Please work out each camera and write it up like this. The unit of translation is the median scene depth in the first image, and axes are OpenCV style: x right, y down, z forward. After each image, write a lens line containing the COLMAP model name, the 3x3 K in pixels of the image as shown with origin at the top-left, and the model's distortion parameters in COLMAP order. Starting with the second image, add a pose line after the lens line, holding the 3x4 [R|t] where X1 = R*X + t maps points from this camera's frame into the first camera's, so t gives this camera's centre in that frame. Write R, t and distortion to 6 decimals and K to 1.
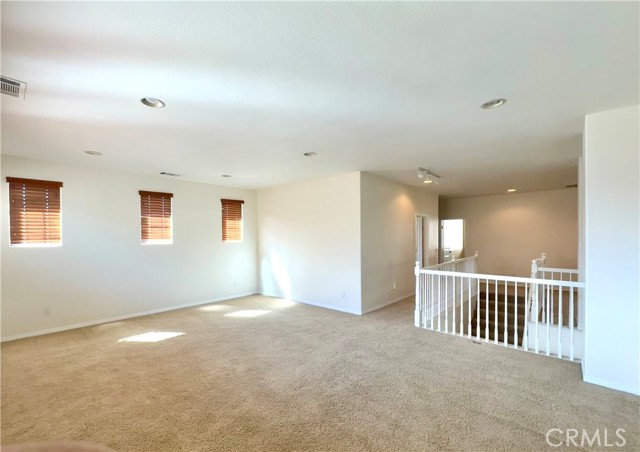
lens RADIAL K [[282.0, 0, 319.5], [0, 282.0, 239.7], [0, 0, 1]] dist [-0.001635, 0.000038]
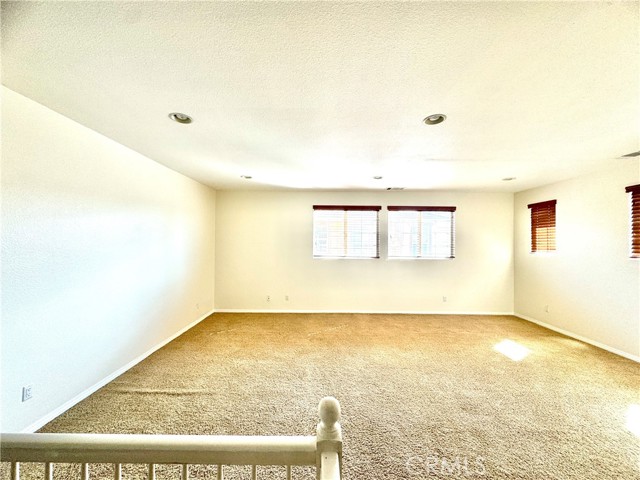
lens RADIAL K [[255.9, 0, 320.0], [0, 255.9, 240.0], [0, 0, 1]] dist [-0.001752, 0.000258]
pose [[-0.758253, 0.000225, -0.651960, 0.558279], [-0.006836, 0.999942, 0.008296, -0.051055], [0.651925, 0.010747, -0.758208, 1.358672]]
